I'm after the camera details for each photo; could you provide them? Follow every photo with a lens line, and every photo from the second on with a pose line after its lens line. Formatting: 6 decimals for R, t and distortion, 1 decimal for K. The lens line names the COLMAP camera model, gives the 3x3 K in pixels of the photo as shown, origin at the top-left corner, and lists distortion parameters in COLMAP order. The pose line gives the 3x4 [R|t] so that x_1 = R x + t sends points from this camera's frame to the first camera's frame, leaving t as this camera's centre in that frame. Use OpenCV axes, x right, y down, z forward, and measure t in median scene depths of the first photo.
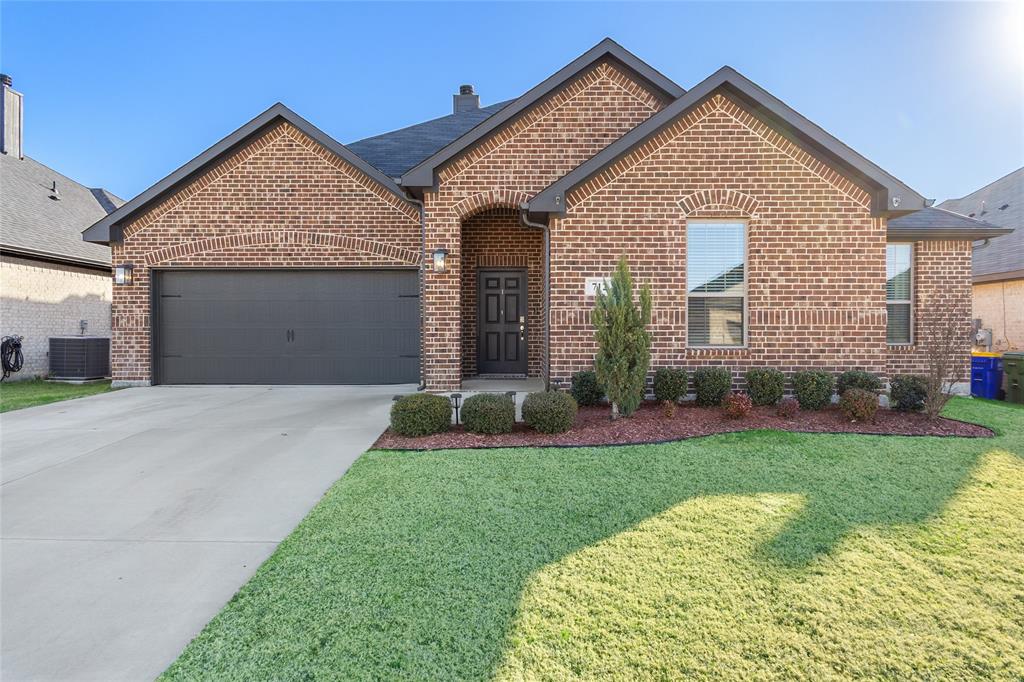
lens RADIAL K [[626.1, 0, 514.3], [0, 626.1, 335.2], [0, 0, 1]] dist [0.005600, 0.001475]
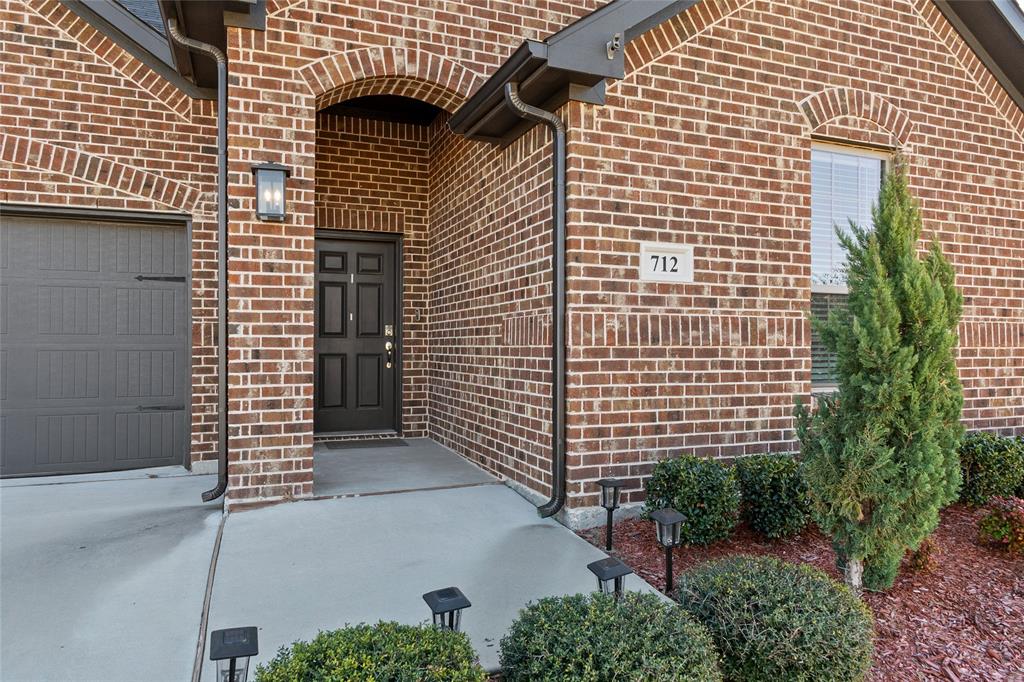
lens RADIAL K [[669.5, 0, 512.8], [0, 669.5, 338.1], [0, 0, 1]] dist [-0.003648, -0.007725]
pose [[0.925455, 0.005626, 0.378817, -0.134812], [-0.001744, 0.999942, -0.010591, -0.015413], [-0.378854, 0.009141, 0.925411, 0.518547]]
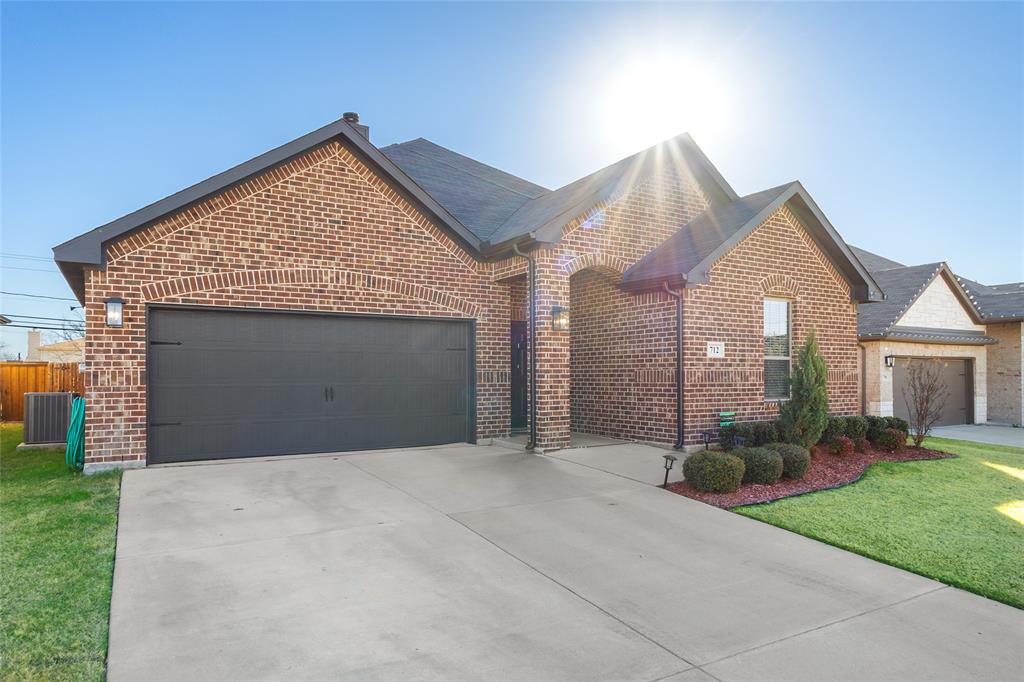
lens RADIAL K [[626.1, 0, 503.7], [0, 626.1, 366.8], [0, 0, 1]] dist [0.005600, 0.001475]
pose [[0.851737, 0.004481, 0.523951, -0.707691], [0.002310, 0.999922, -0.012307, -0.028975], [-0.523965, 0.011693, 0.851660, 0.192171]]
